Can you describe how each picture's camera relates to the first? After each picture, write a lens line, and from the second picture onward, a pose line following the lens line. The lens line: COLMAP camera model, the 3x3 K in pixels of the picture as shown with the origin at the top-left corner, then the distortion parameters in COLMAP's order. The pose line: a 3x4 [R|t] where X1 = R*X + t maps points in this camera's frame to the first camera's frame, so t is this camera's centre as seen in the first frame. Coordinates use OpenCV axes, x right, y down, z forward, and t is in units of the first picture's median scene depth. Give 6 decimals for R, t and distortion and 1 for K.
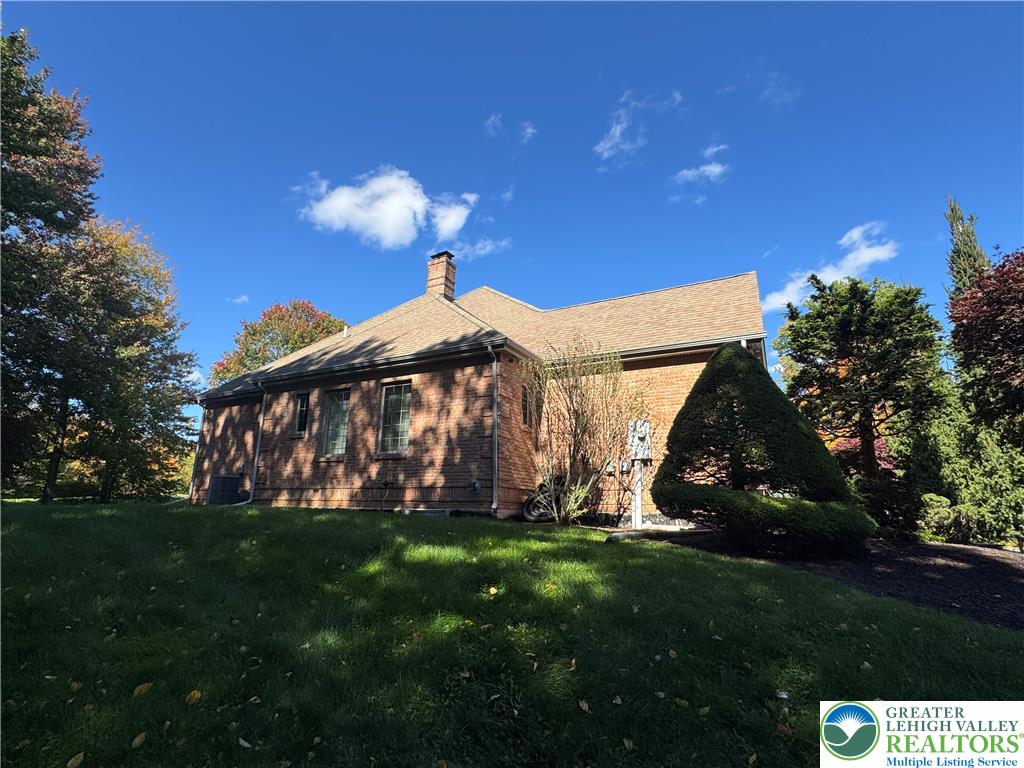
lens RADIAL K [[496.6, 0, 512.7], [0, 496.6, 381.2], [0, 0, 1]] dist [-0.010185, 0.001359]
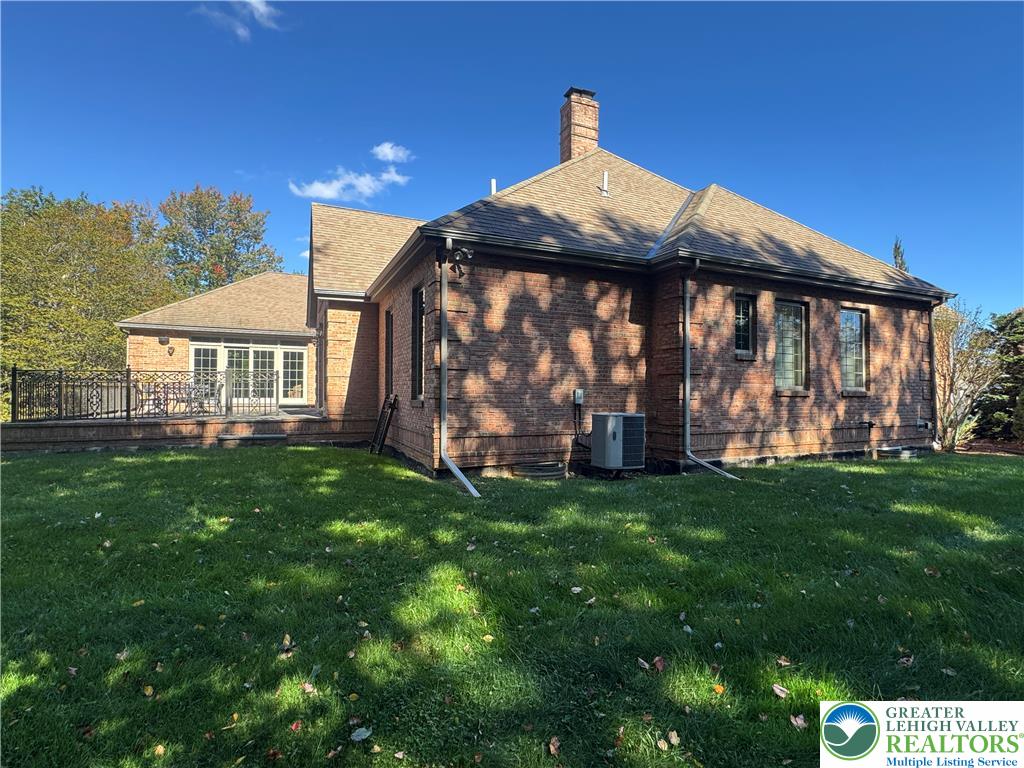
lens RADIAL K [[496.6, 0, 511.7], [0, 496.6, 389.0], [0, 0, 1]] dist [-0.010185, 0.001359]
pose [[0.620972, -0.002172, 0.783830, -1.284204], [-0.192764, 0.968862, 0.155397, 0.118462], [-0.759761, -0.247592, 0.601217, 0.897726]]
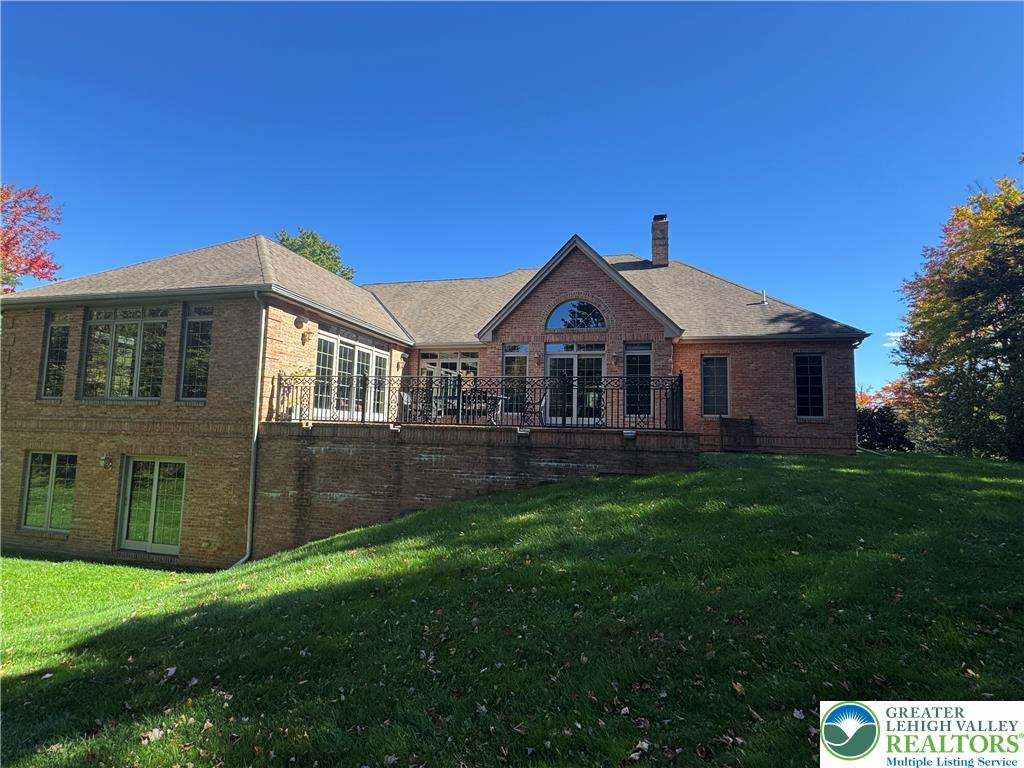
lens RADIAL K [[496.6, 0, 513.7], [0, 496.6, 380.9], [0, 0, 1]] dist [-0.010185, 0.001359]
pose [[-0.236851, 0.074545, 0.968682, -1.843313], [-0.267375, 0.953550, -0.138756, 0.554972], [-0.934030, -0.291865, -0.205918, 2.416349]]
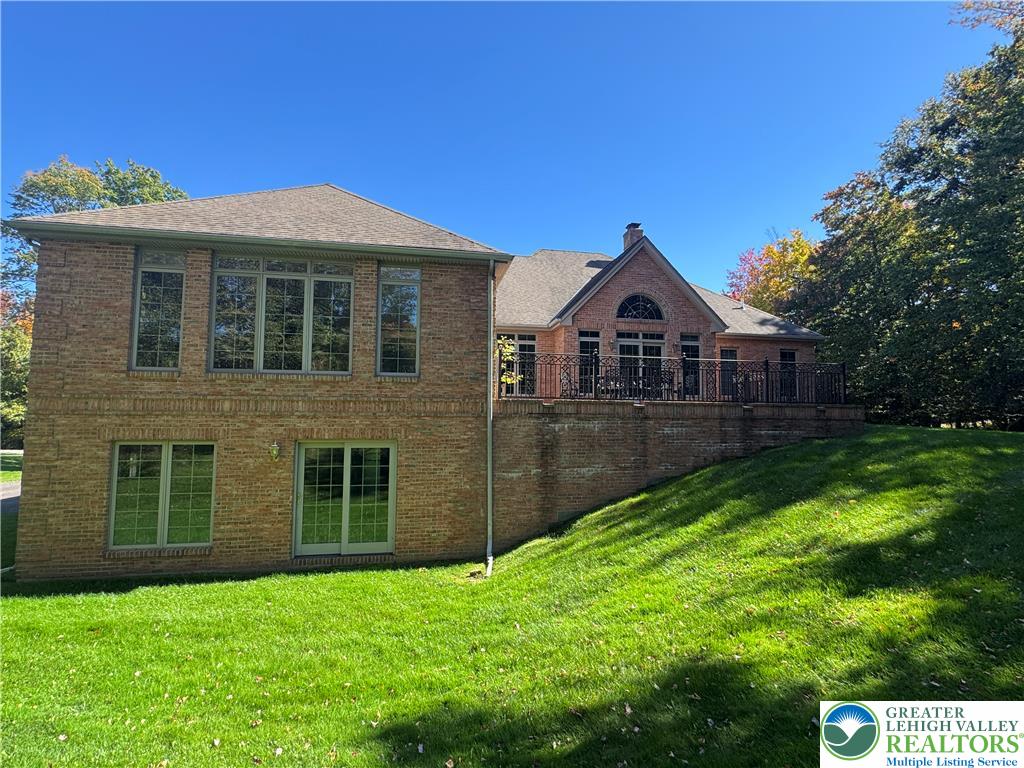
lens RADIAL K [[496.6, 0, 510.1], [0, 496.6, 380.6], [0, 0, 1]] dist [-0.010185, 0.001359]
pose [[-0.619024, 0.040599, 0.784322, -1.533949], [-0.211163, 0.953285, -0.216005, 0.778576], [-0.756452, -0.299332, -0.581534, 3.148028]]
